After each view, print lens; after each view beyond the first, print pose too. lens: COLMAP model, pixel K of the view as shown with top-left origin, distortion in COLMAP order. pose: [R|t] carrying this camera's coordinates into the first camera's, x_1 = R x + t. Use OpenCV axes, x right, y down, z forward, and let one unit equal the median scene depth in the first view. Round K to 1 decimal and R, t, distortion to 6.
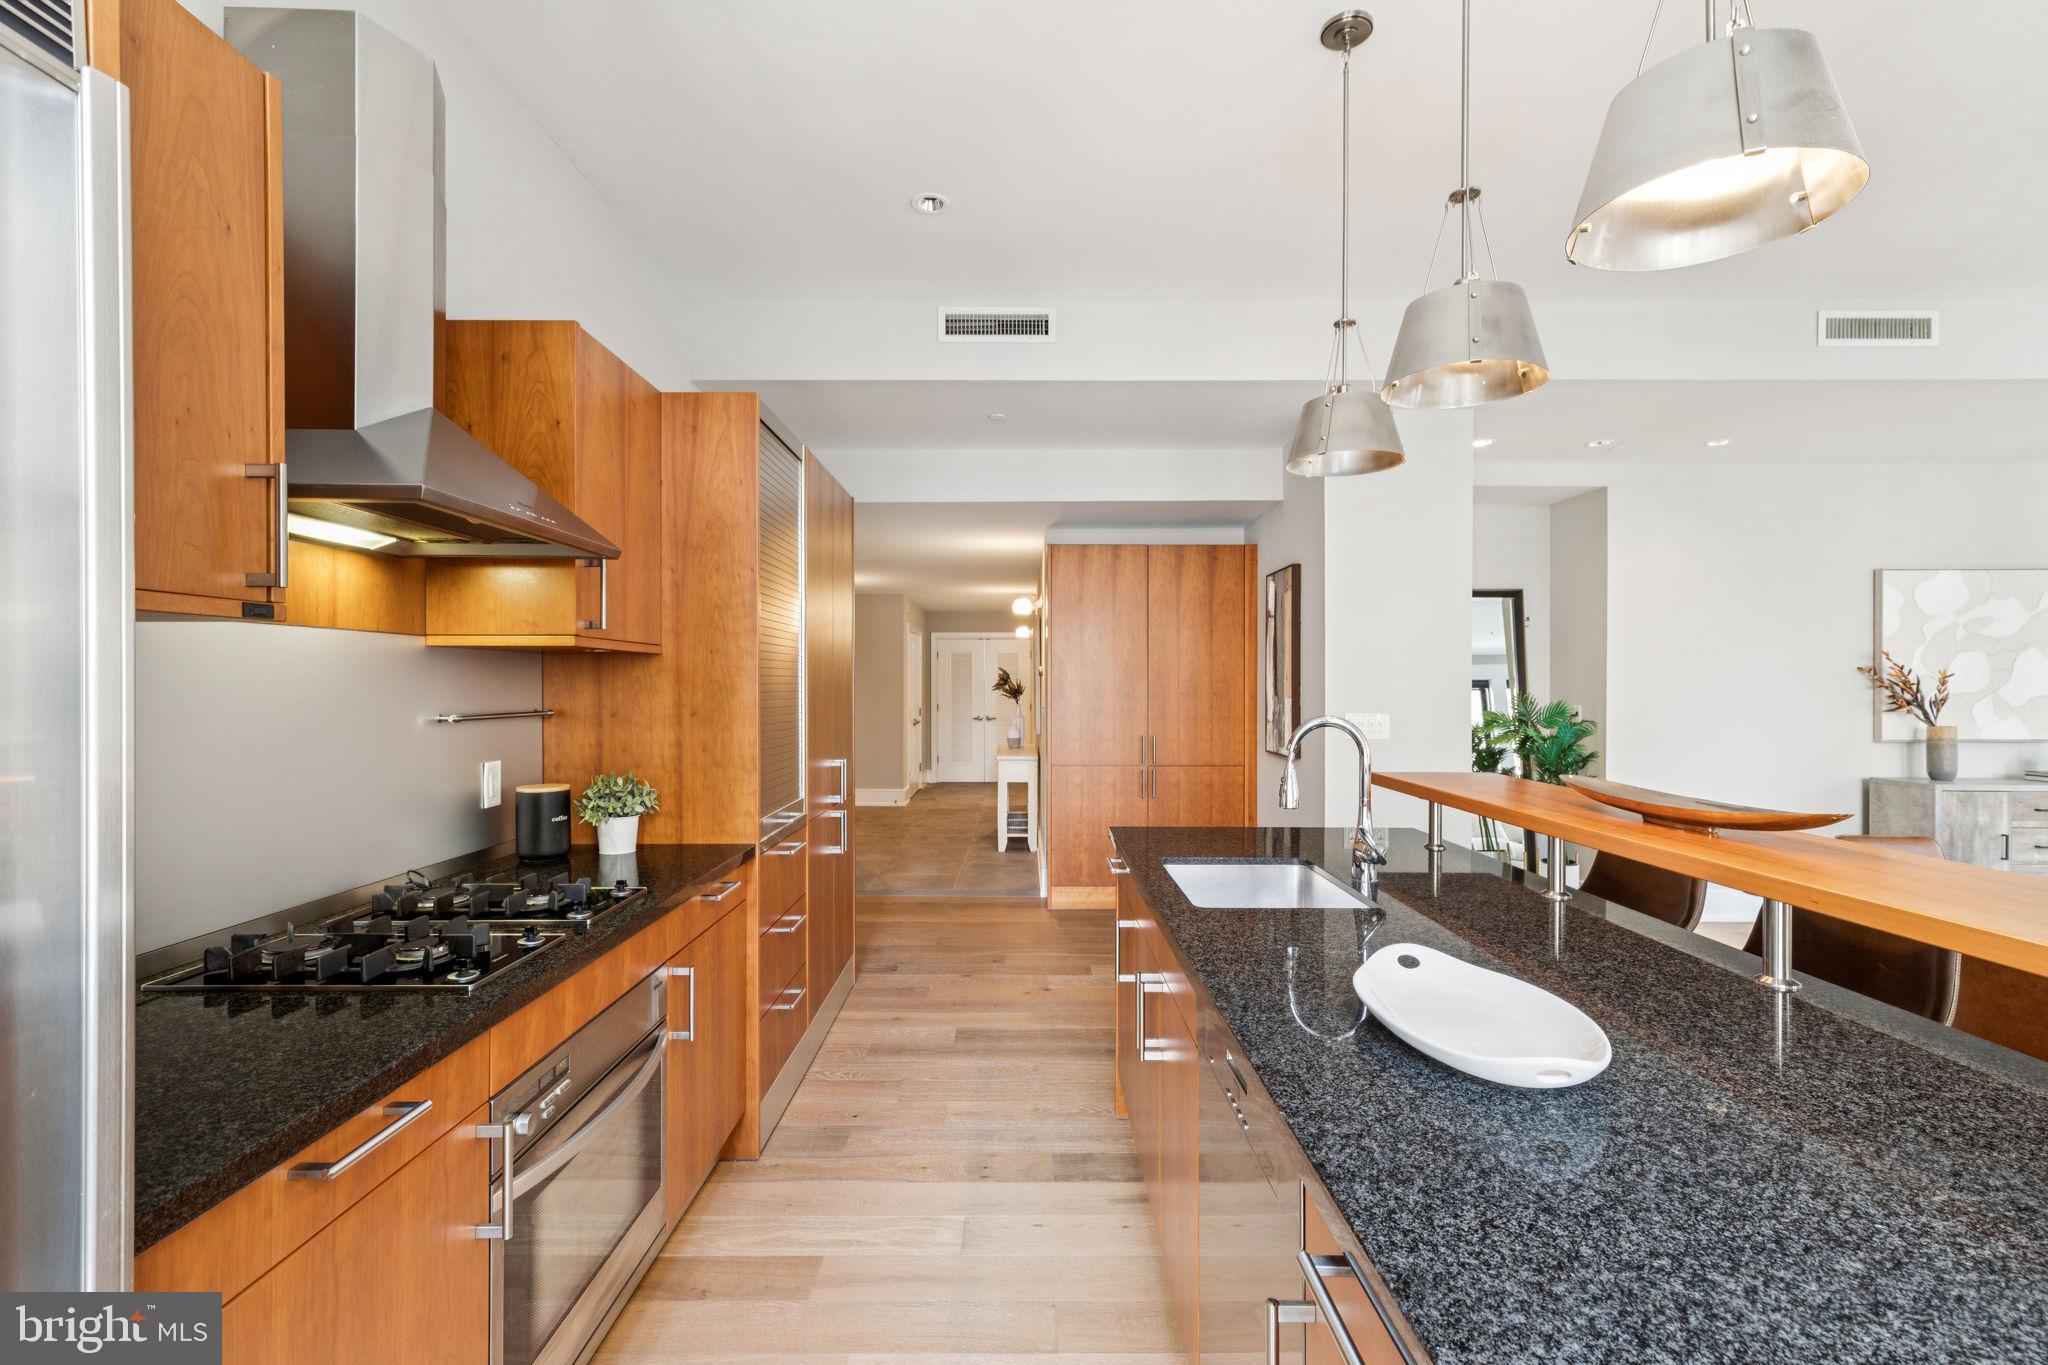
lens RADIAL K [[898.5, 0, 1028.2], [0, 898.5, 672.3], [0, 0, 1]] dist [0.005243, 0.002707]
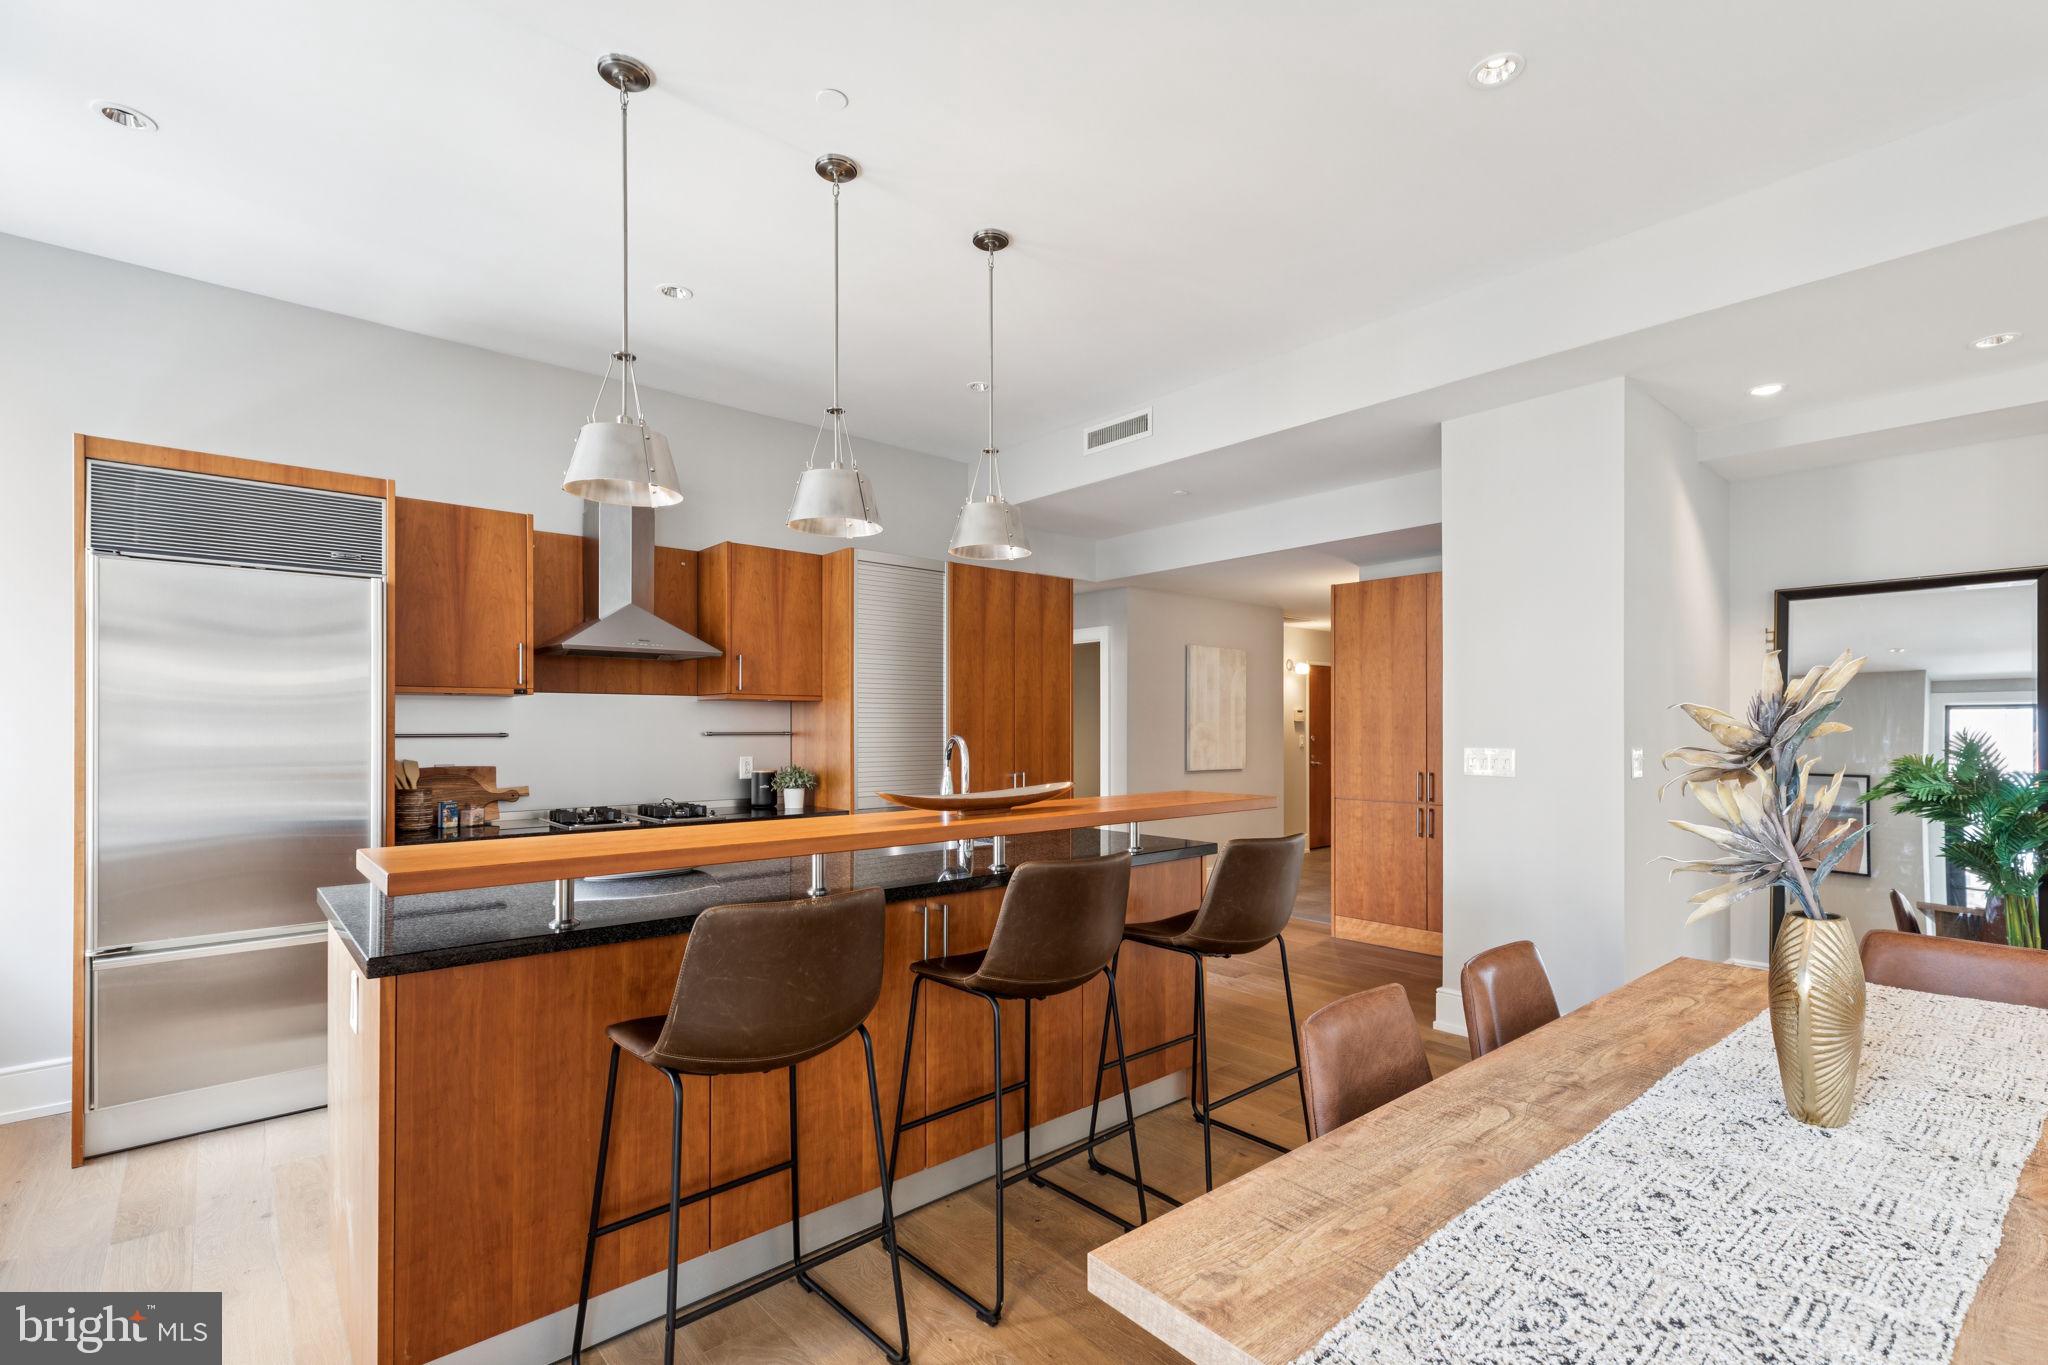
lens RADIAL K [[898.5, 0, 1016.7], [0, 898.5, 720.1], [0, 0, 1]] dist [0.005243, 0.002707]
pose [[0.657874, -0.001045, -0.753127, 0.666624], [0.009044, 0.999938, 0.006513, 0.004528], [0.753074, -0.011096, 0.657842, 0.055743]]
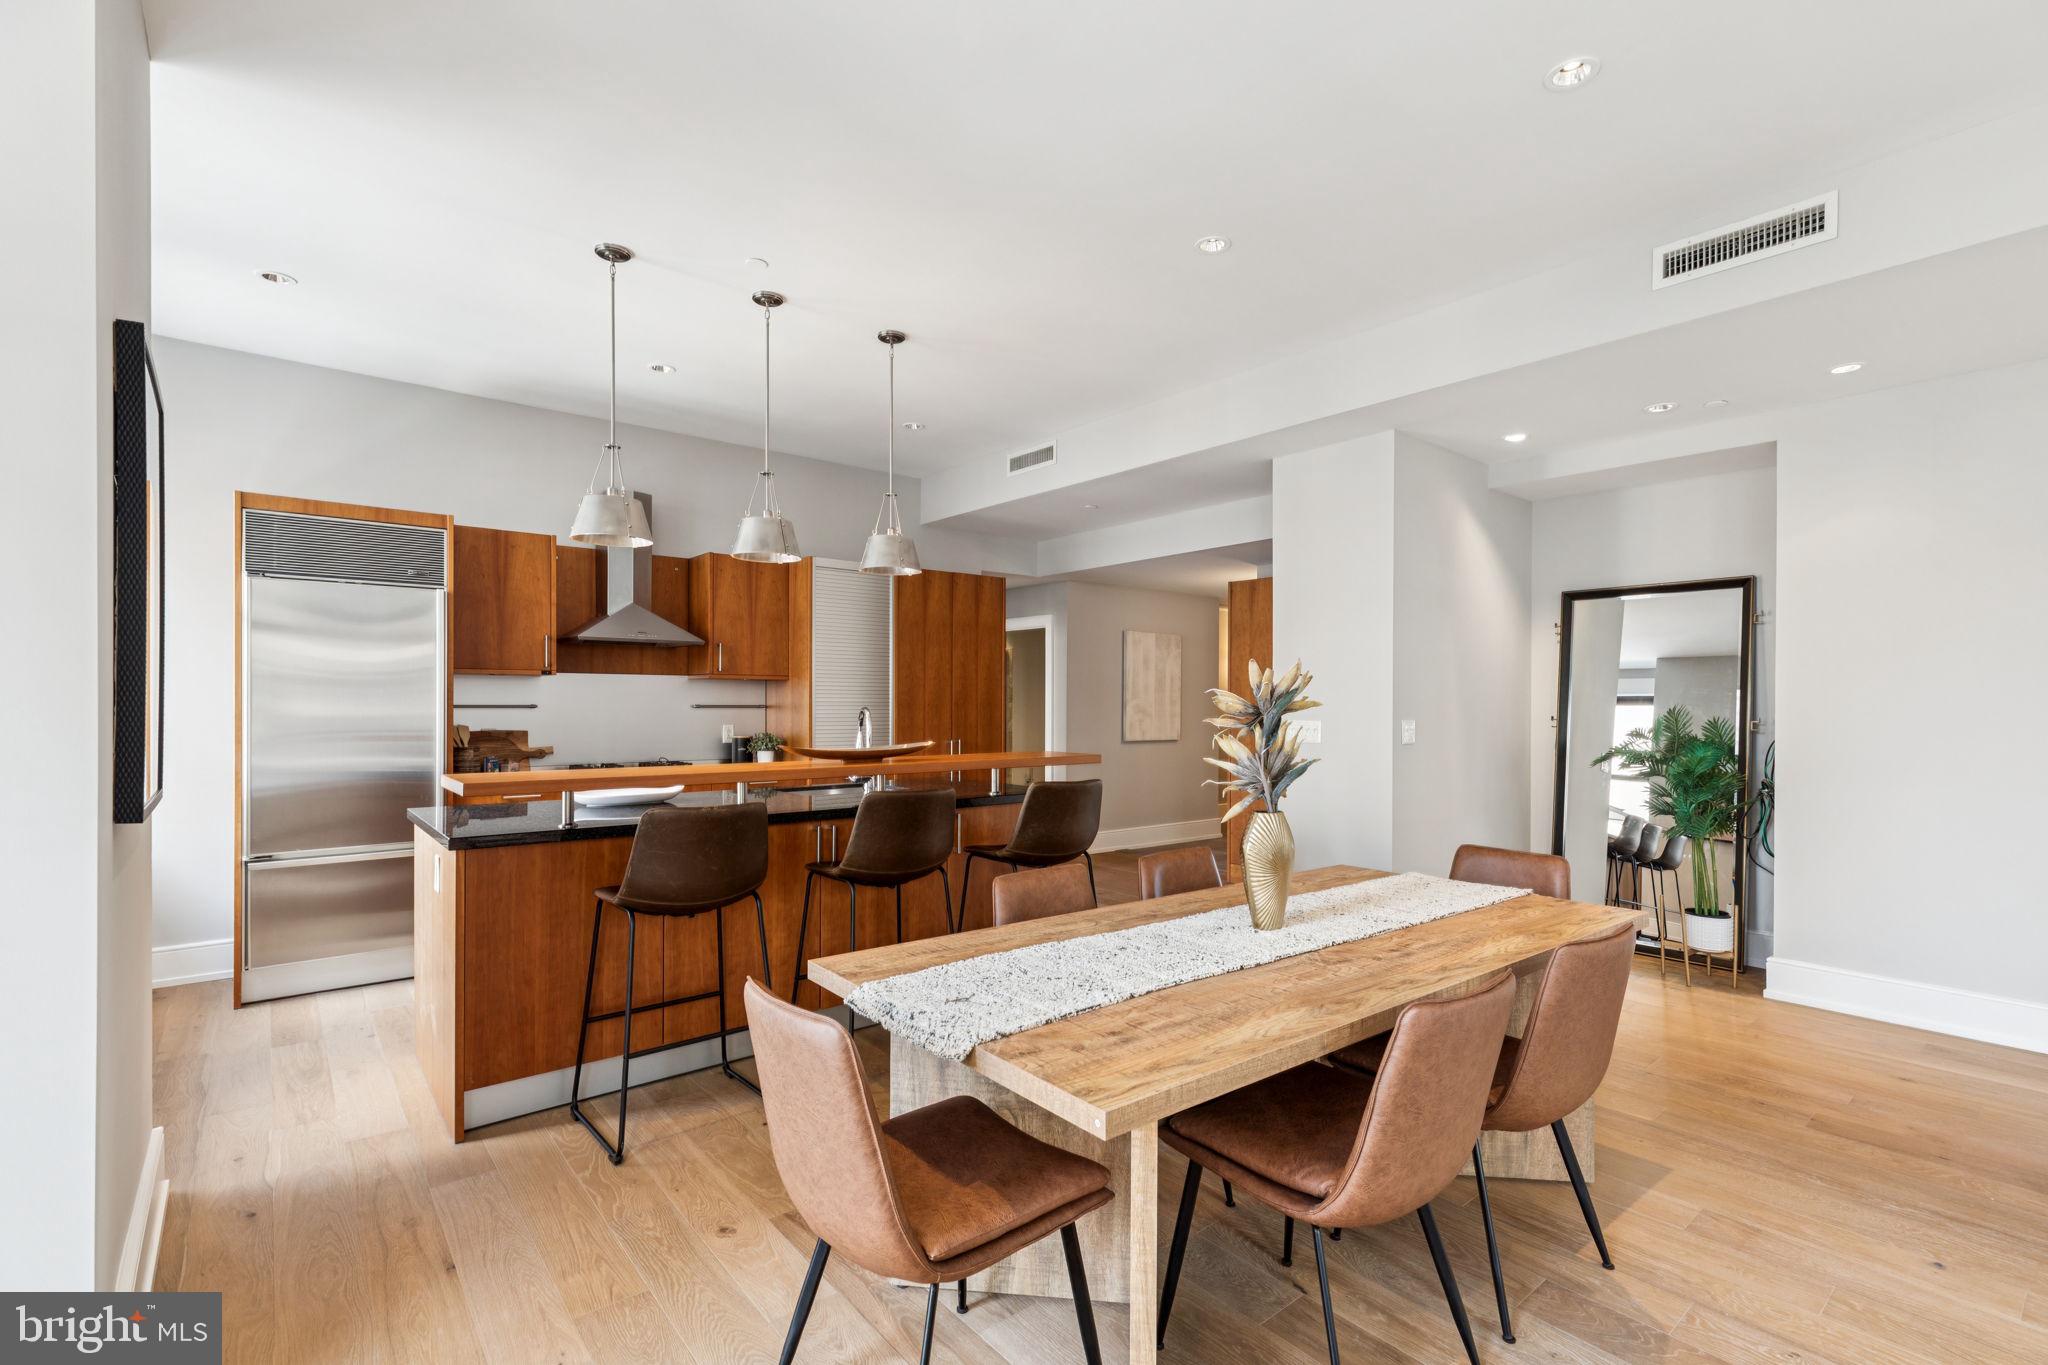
lens RADIAL K [[898.5, 0, 1012.9], [0, 898.5, 700.5], [0, 0, 1]] dist [0.005243, 0.002707]
pose [[0.632002, 0.006156, -0.774943, 0.920389], [0.005071, 0.999914, 0.012079, 0.002640], [0.774950, -0.011563, 0.631916, 0.010605]]
